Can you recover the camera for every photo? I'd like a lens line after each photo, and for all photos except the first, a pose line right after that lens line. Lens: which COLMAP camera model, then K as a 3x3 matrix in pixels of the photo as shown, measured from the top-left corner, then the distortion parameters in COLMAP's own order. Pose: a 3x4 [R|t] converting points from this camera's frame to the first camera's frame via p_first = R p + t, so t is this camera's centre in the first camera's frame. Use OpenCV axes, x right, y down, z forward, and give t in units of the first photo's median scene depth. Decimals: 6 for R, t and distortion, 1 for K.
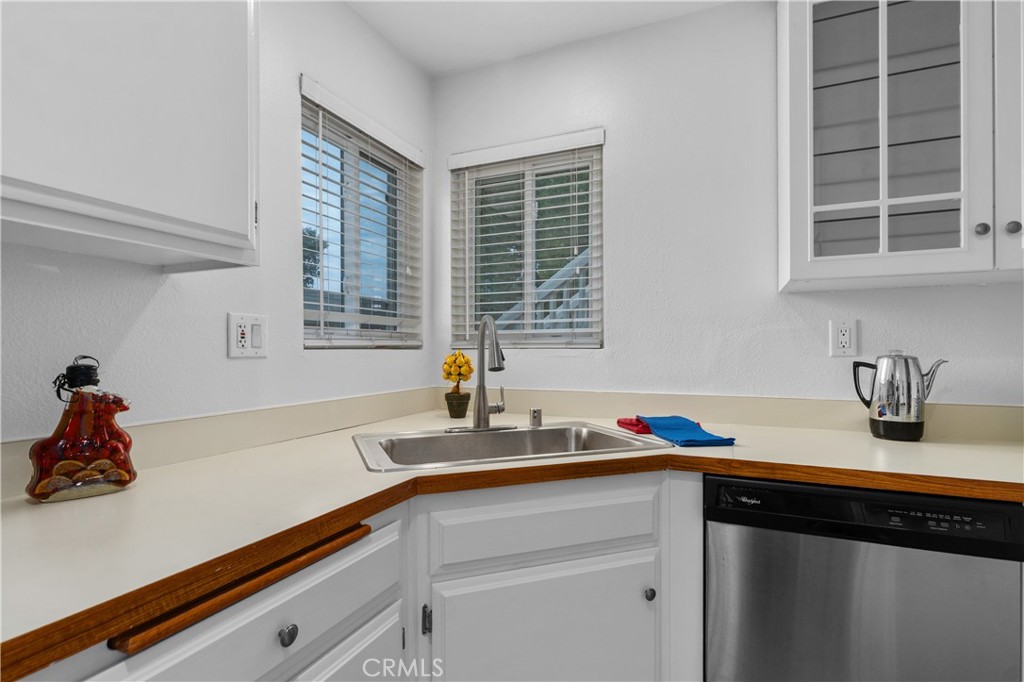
lens RADIAL K [[498.5, 0, 507.4], [0, 498.5, 350.5], [0, 0, 1]] dist [-0.002719, -0.001197]
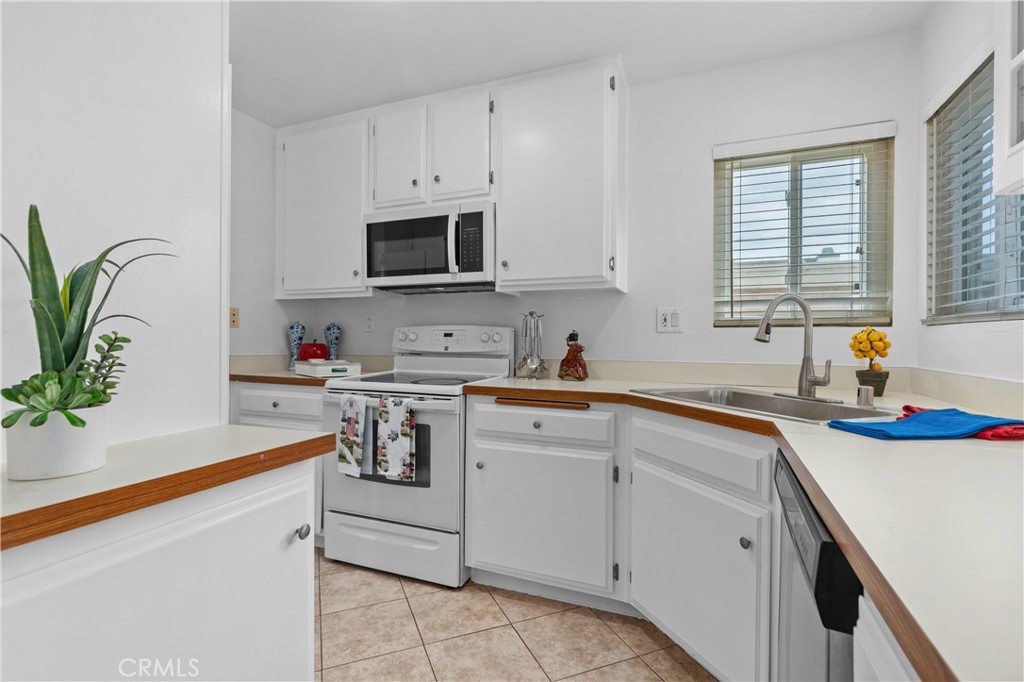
lens RADIAL K [[471.3, 0, 503.6], [0, 471.3, 338.0], [0, 0, 1]] dist [0.013206, -0.000245]
pose [[0.007492, 0.001164, -0.999971, 1.111691], [-0.002798, 0.999995, 0.001143, 0.033003], [0.999968, 0.002789, 0.007495, 0.383159]]
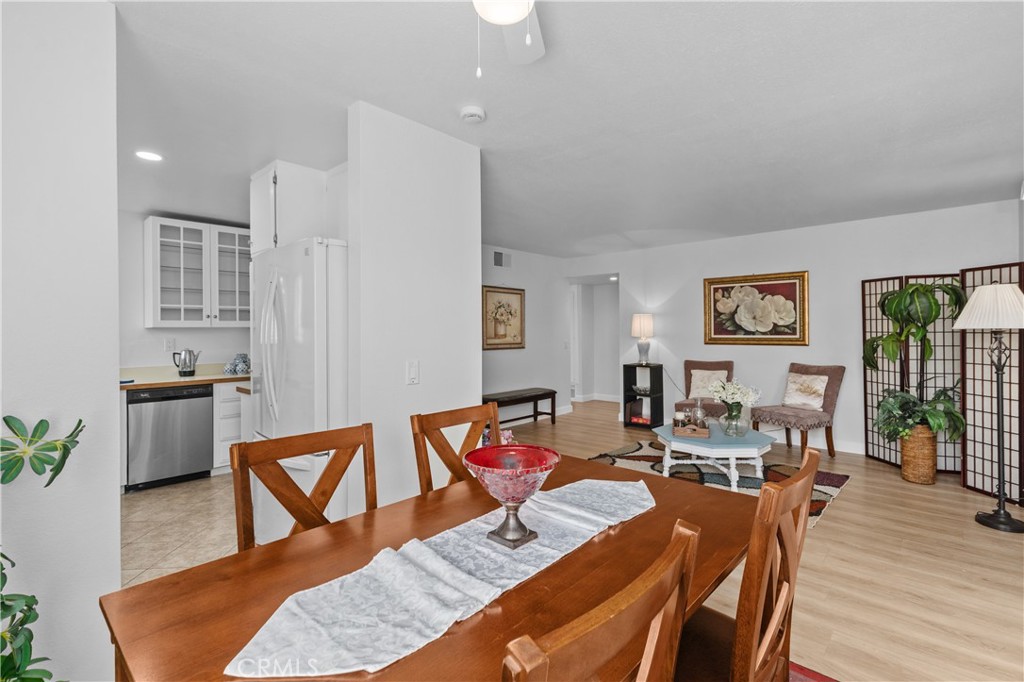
lens RADIAL K [[471.3, 0, 507.7], [0, 471.3, 332.7], [0, 0, 1]] dist [0.013206, -0.000245]
pose [[0.327244, -0.003021, 0.944935, -1.459317], [0.003939, 0.999991, 0.001833, -0.102246], [-0.944932, 0.003122, 0.327253, -1.998090]]
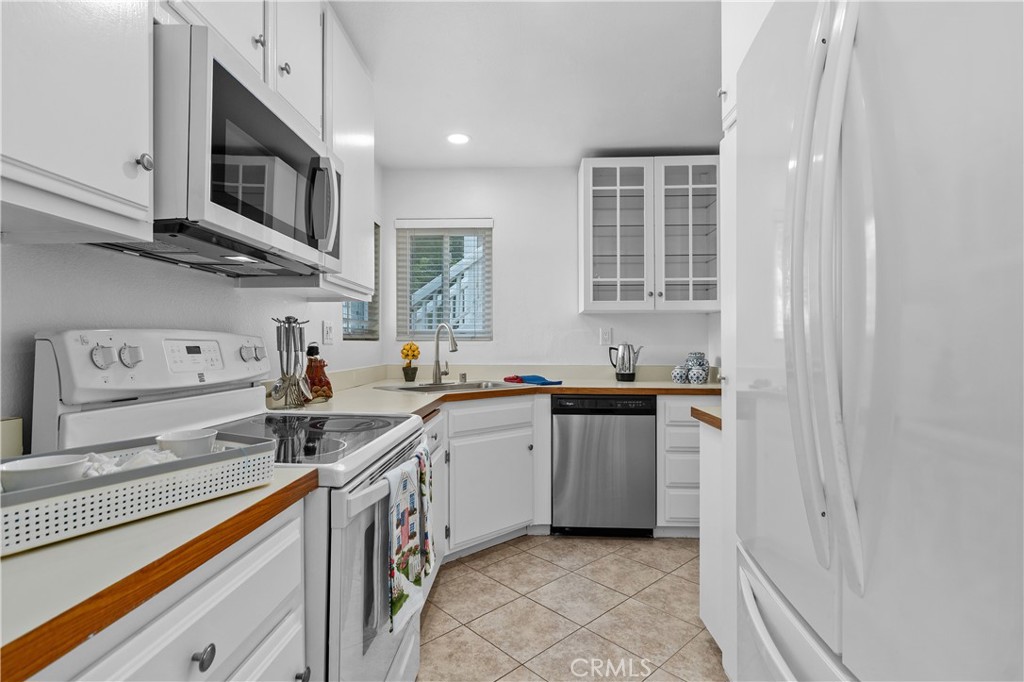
lens RADIAL K [[498.5, 0, 507.1], [0, 498.5, 336.4], [0, 0, 1]] dist [-0.002719, -0.001197]
pose [[0.932370, 0.007747, 0.361423, -0.550979], [-0.002074, 0.999869, -0.016081, 0.012291], [-0.361500, 0.014244, 0.932263, -0.942956]]
